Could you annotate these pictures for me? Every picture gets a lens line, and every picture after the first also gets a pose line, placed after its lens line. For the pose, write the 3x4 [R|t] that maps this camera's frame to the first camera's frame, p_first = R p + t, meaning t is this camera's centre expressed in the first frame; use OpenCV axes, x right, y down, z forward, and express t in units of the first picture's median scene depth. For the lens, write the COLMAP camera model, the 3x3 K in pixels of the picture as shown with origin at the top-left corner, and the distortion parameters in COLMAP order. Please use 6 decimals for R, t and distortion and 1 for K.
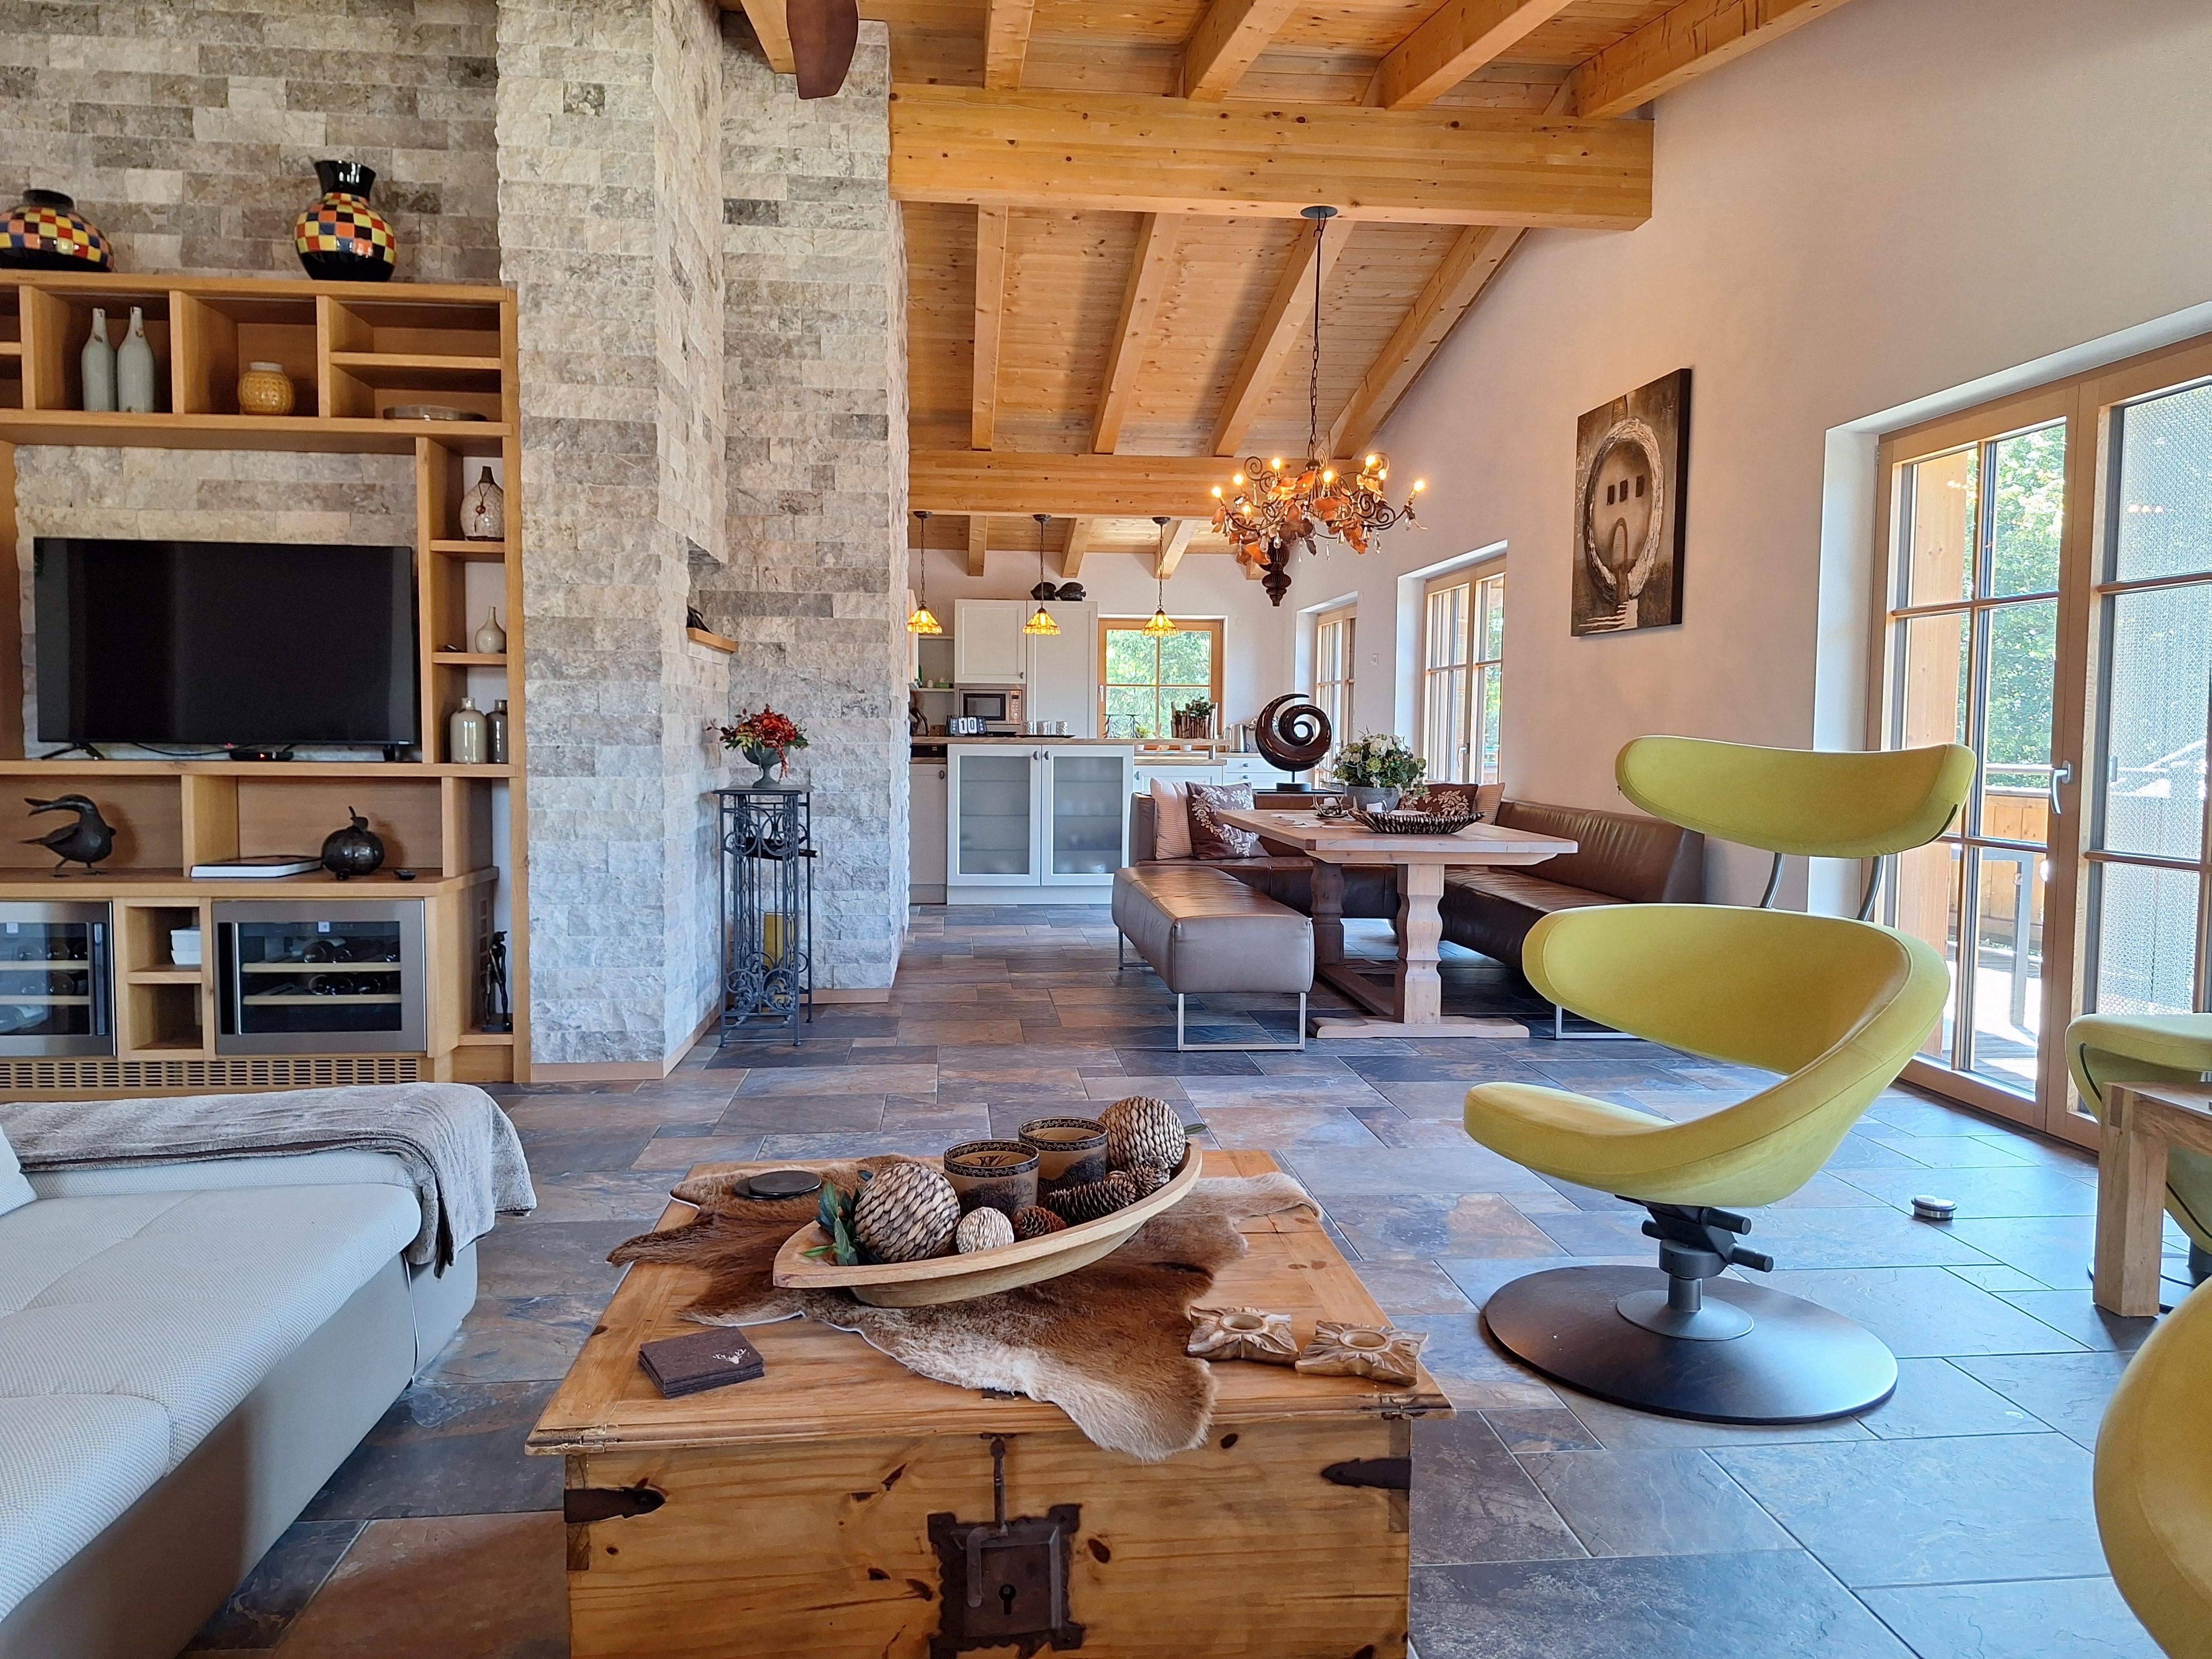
lens RADIAL K [[1528.6, 0, 1109.3], [0, 1528.6, 827.7], [0, 0, 1]] dist [0.036487, -0.051244]
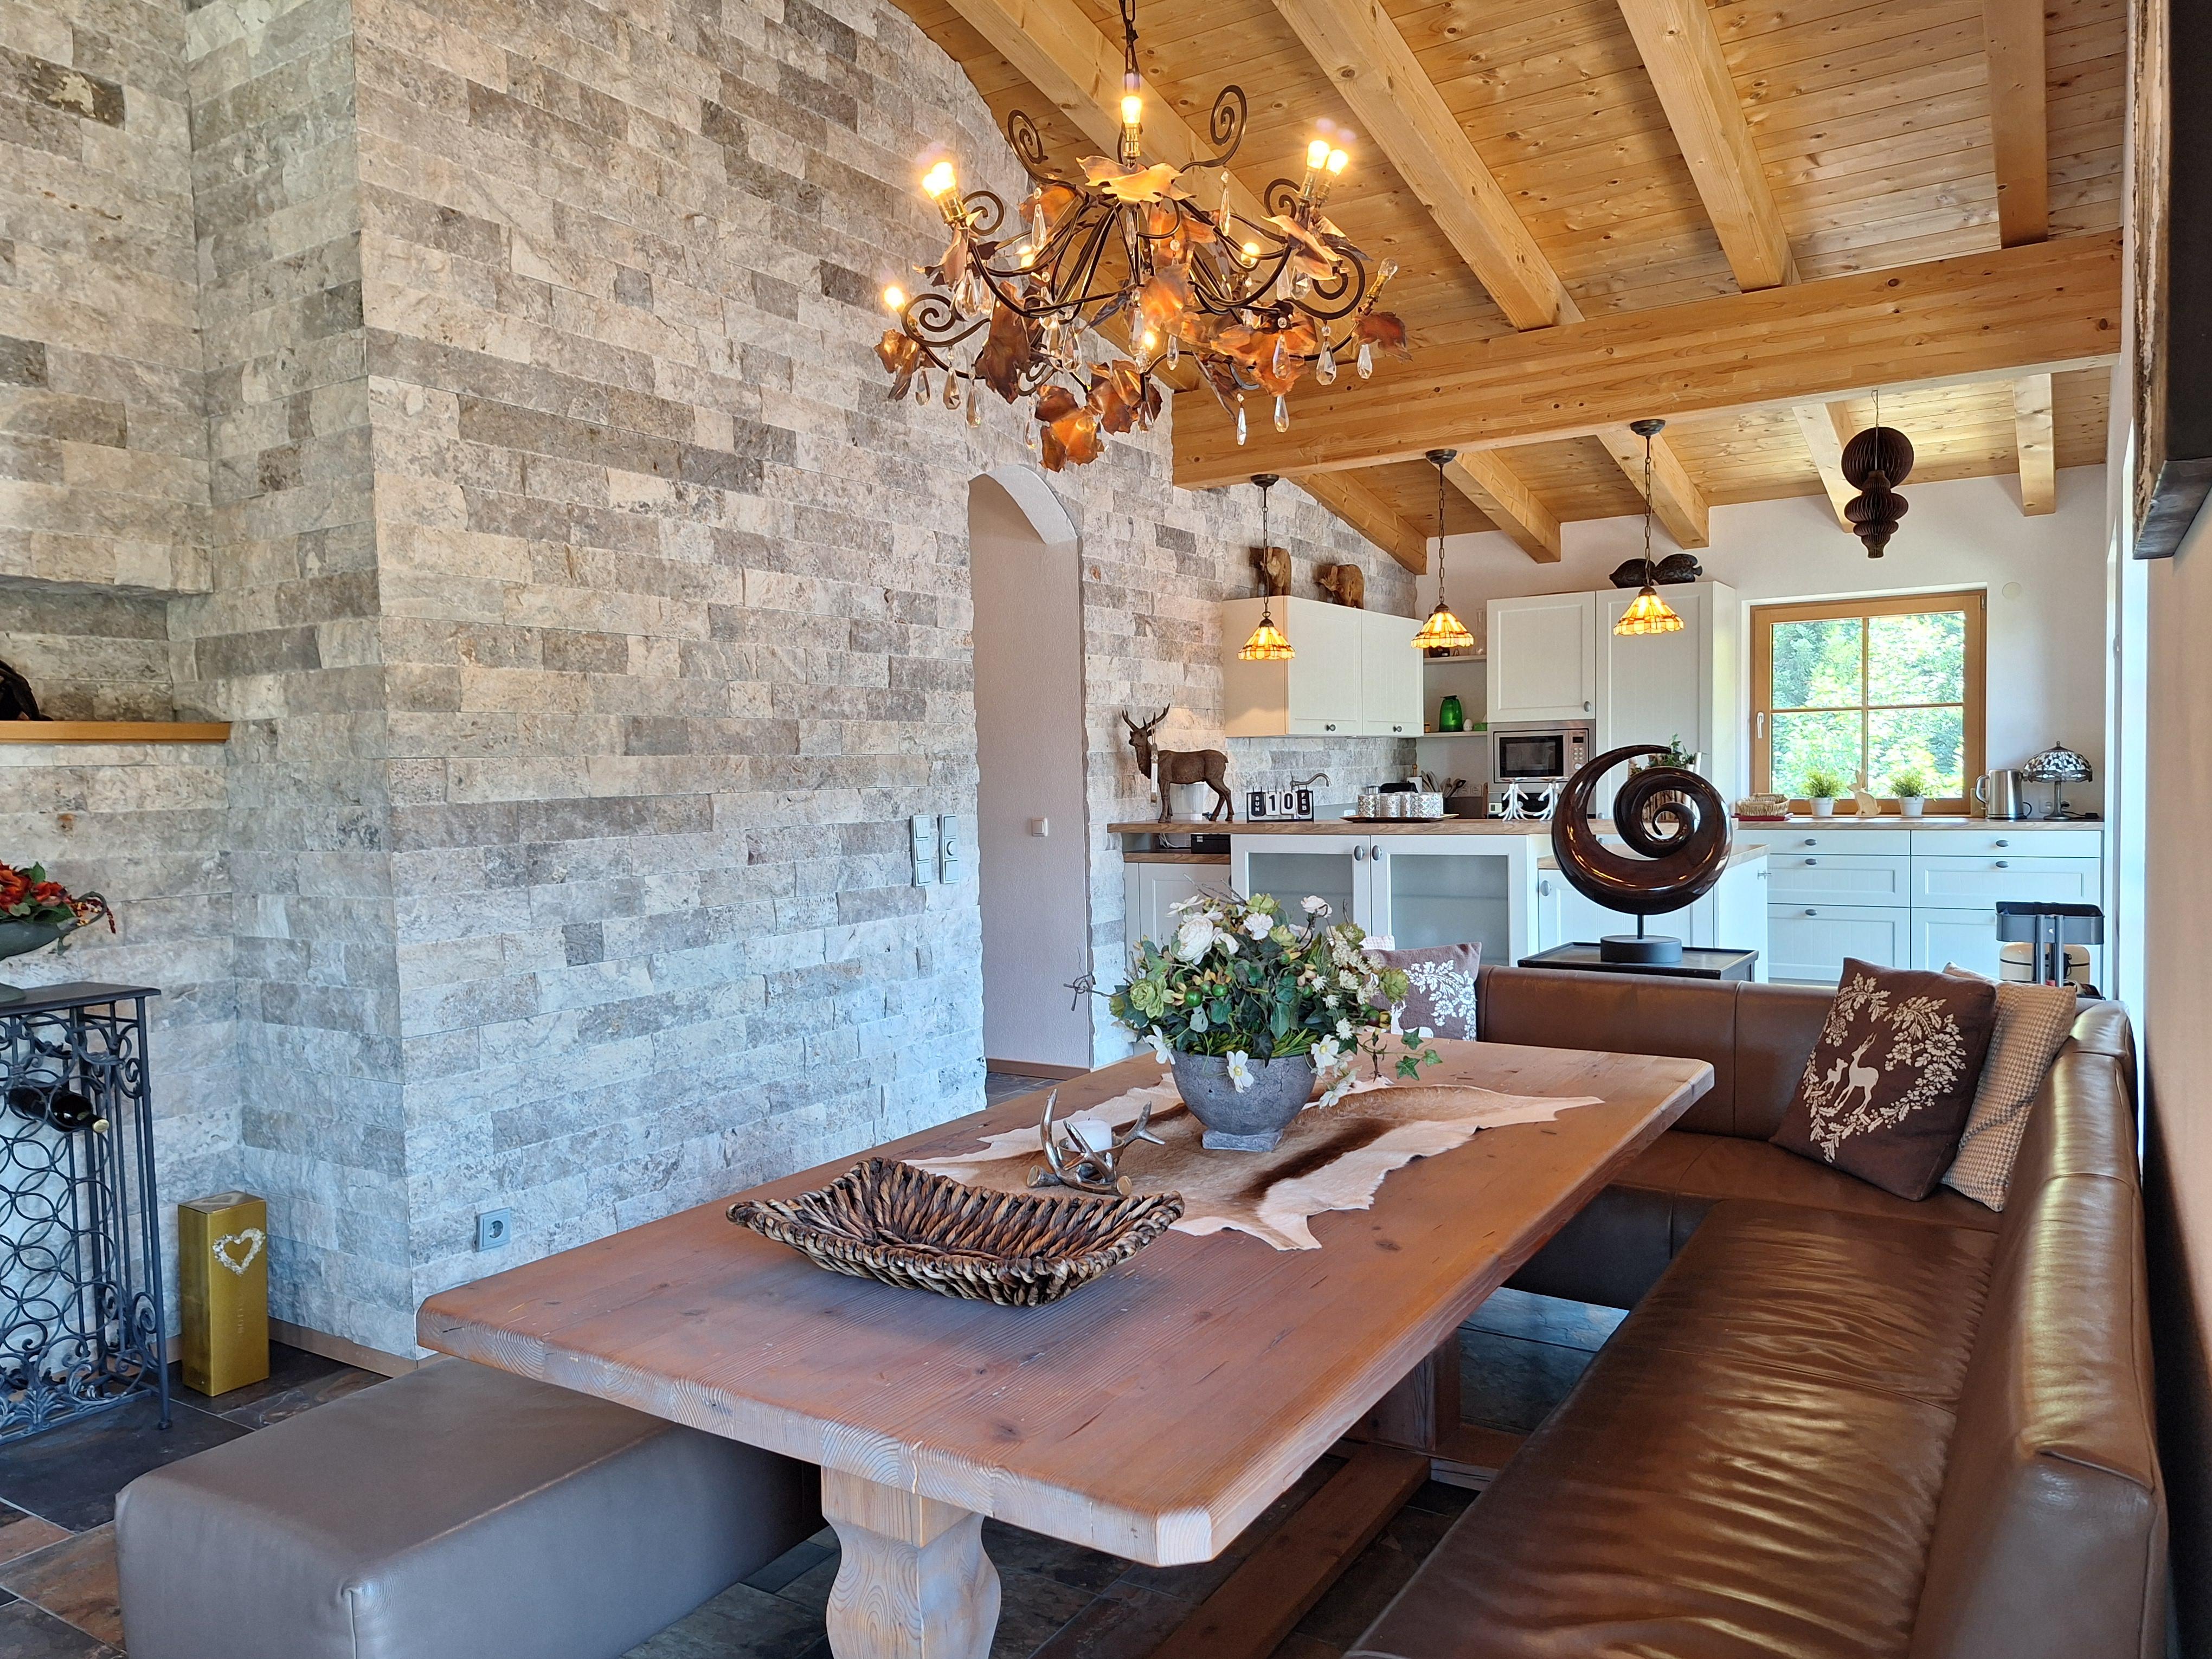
lens RADIAL K [[1528.6, 0, 1109.3], [0, 1528.6, 827.7], [0, 0, 1]] dist [0.036487, -0.051244]
pose [[0.788040, -0.003255, -0.615615, 0.374366], [-0.008203, 0.999842, -0.015787, -0.072840], [0.615569, 0.017491, 0.787889, 0.730605]]
